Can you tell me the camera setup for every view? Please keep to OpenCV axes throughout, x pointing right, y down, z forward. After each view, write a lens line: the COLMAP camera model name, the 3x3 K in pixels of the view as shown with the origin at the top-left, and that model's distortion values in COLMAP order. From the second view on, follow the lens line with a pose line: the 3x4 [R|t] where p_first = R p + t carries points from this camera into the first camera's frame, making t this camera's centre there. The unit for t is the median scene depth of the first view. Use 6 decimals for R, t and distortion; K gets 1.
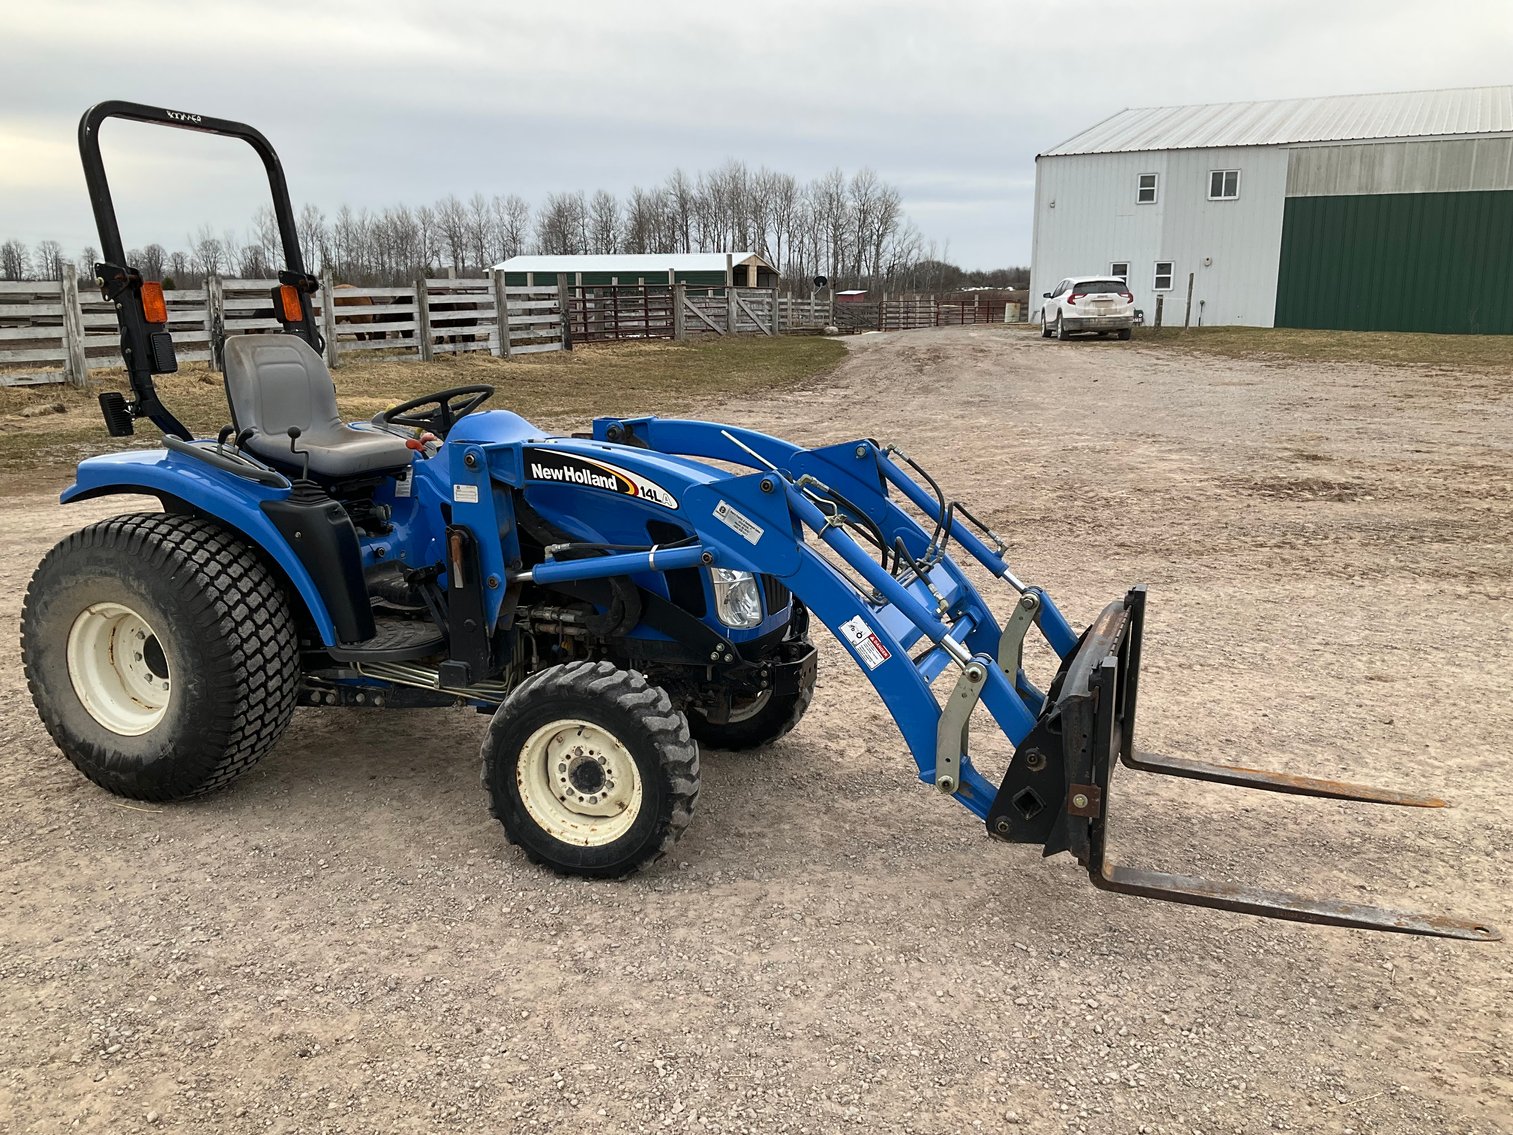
lens RADIAL K [[1264.2, 0, 752.9], [0, 1264.2, 560.3], [0, 0, 1]] dist [0.038857, -0.080614]
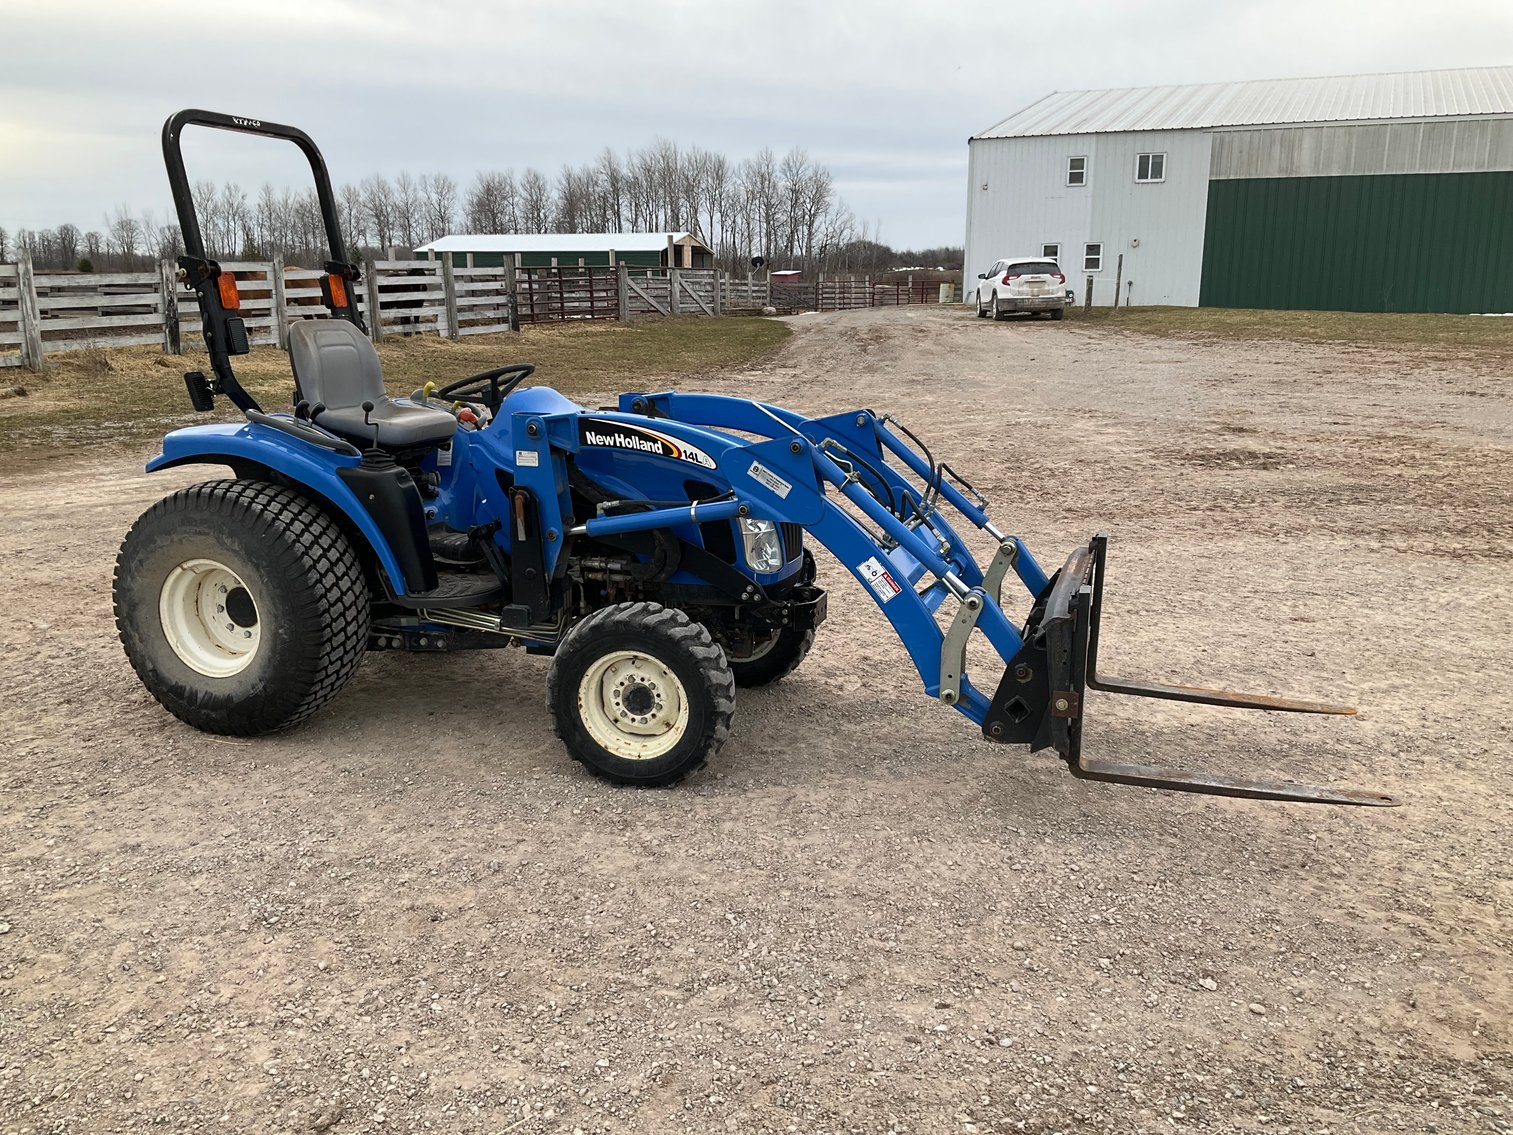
lens RADIAL K [[1264.2, 0, 750.7], [0, 1264.2, 564.9], [0, 0, 1]] dist [0.038857, -0.080614]
pose [[0.998665, -0.013243, 0.049937, -0.075044], [0.012312, 0.999745, 0.018906, 0.022704], [-0.050175, -0.018266, 0.998573, -0.147285]]
